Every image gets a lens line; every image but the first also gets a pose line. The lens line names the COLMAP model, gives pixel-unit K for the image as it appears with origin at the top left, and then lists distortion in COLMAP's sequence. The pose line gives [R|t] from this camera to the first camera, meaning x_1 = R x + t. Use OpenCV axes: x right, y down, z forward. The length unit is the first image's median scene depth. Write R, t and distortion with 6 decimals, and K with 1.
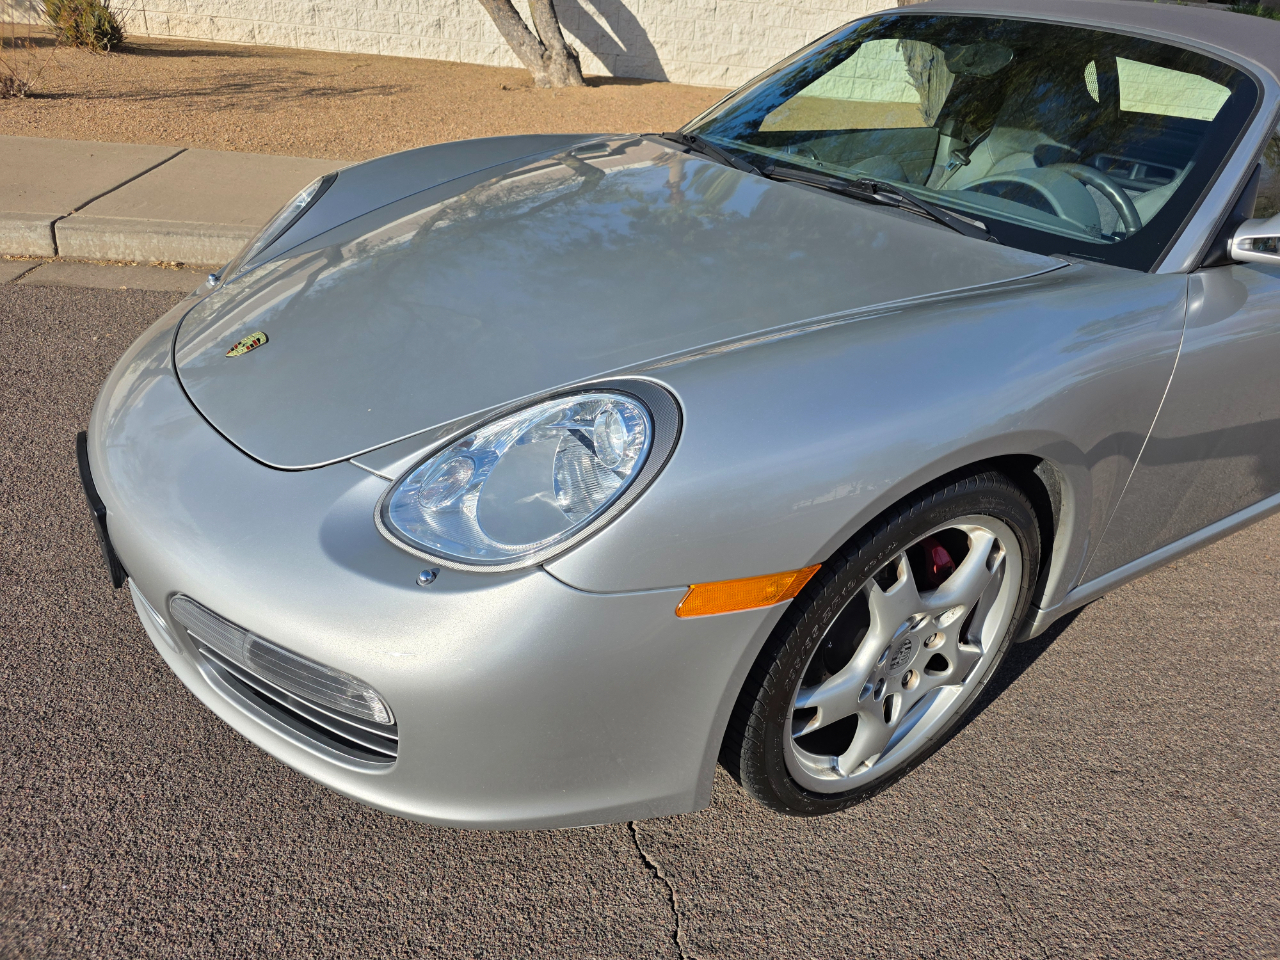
lens RADIAL K [[859.5, 0, 645.4], [0, 859.5, 488.9], [0, 0, 1]] dist [0.052424, -0.046556]
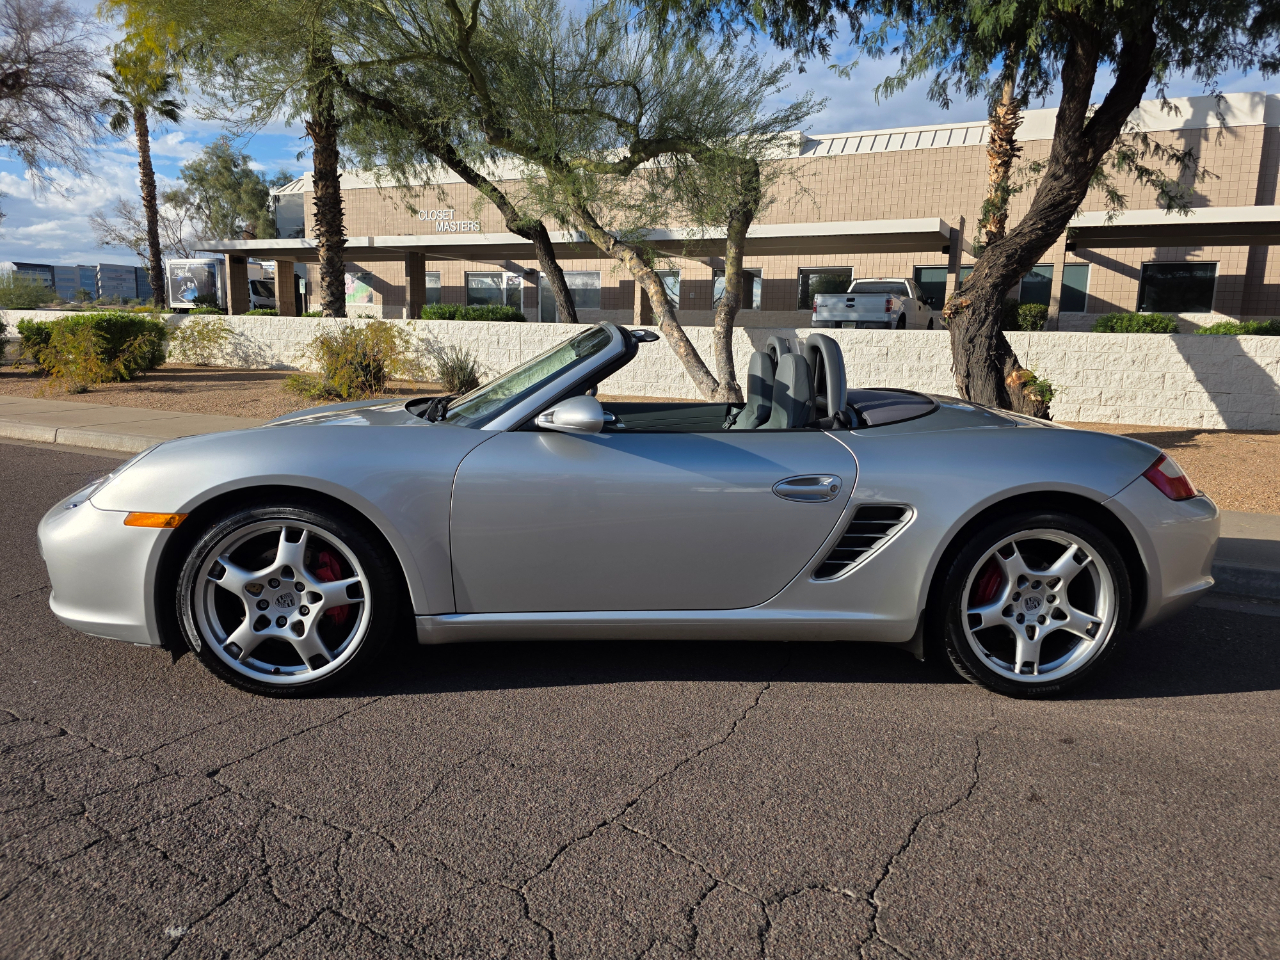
lens RADIAL K [[859.5, 0, 645.0], [0, 859.5, 473.9], [0, 0, 1]] dist [0.052424, -0.046556]
pose [[0.838748, 0.019128, -0.544183, 0.703923], [-0.231237, 0.917305, -0.324162, 0.117295], [0.492982, 0.397726, 0.773811, -0.066050]]
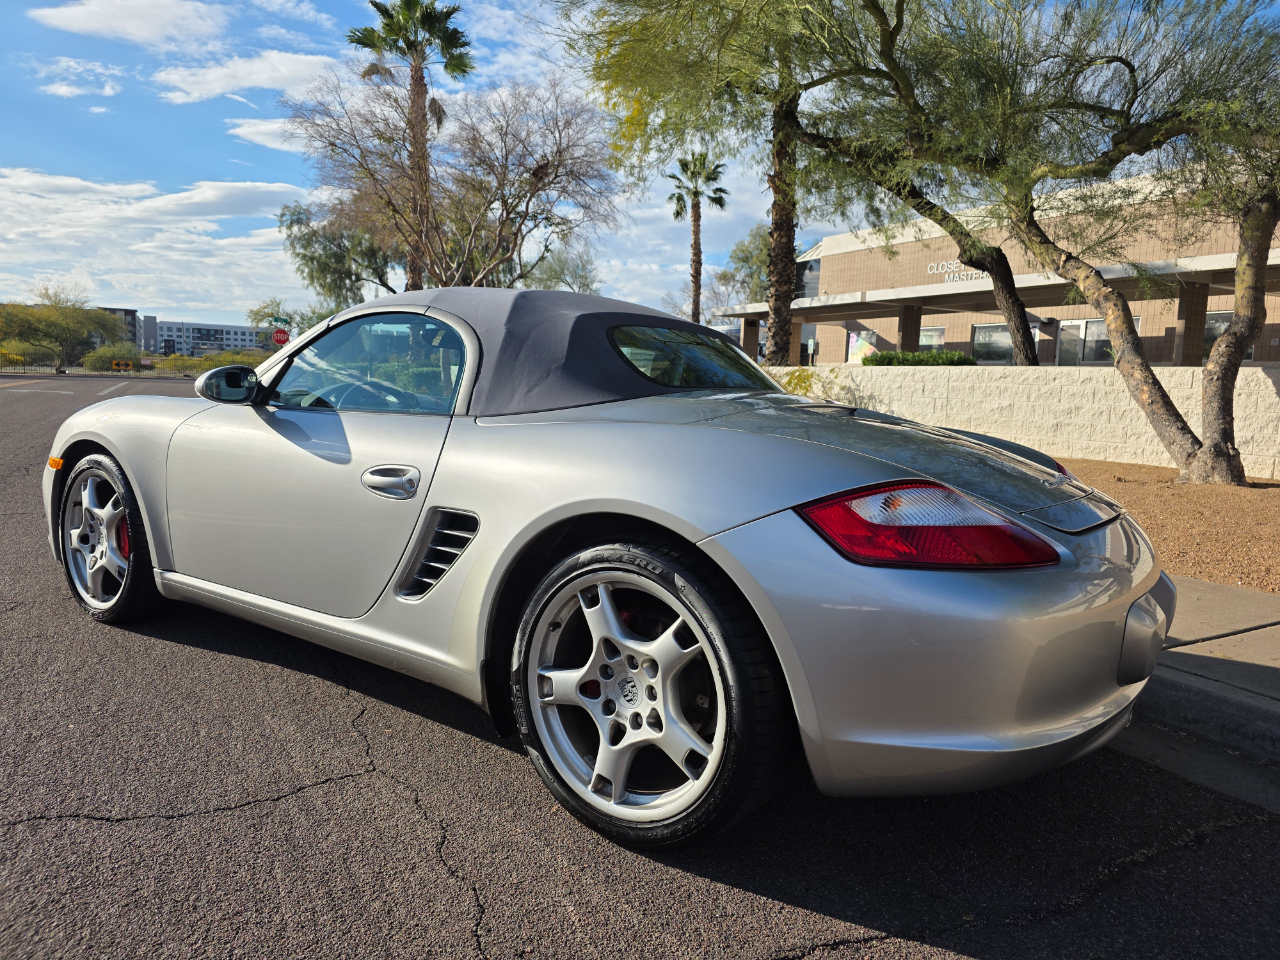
lens RADIAL K [[859.5, 0, 630.6], [0, 859.5, 461.4], [0, 0, 1]] dist [0.052424, -0.046556]
pose [[0.371177, 0.010444, -0.928503, 0.697183], [-0.471528, 0.863538, -0.178784, -0.054419], [0.799931, 0.504175, 0.325450, 0.290341]]
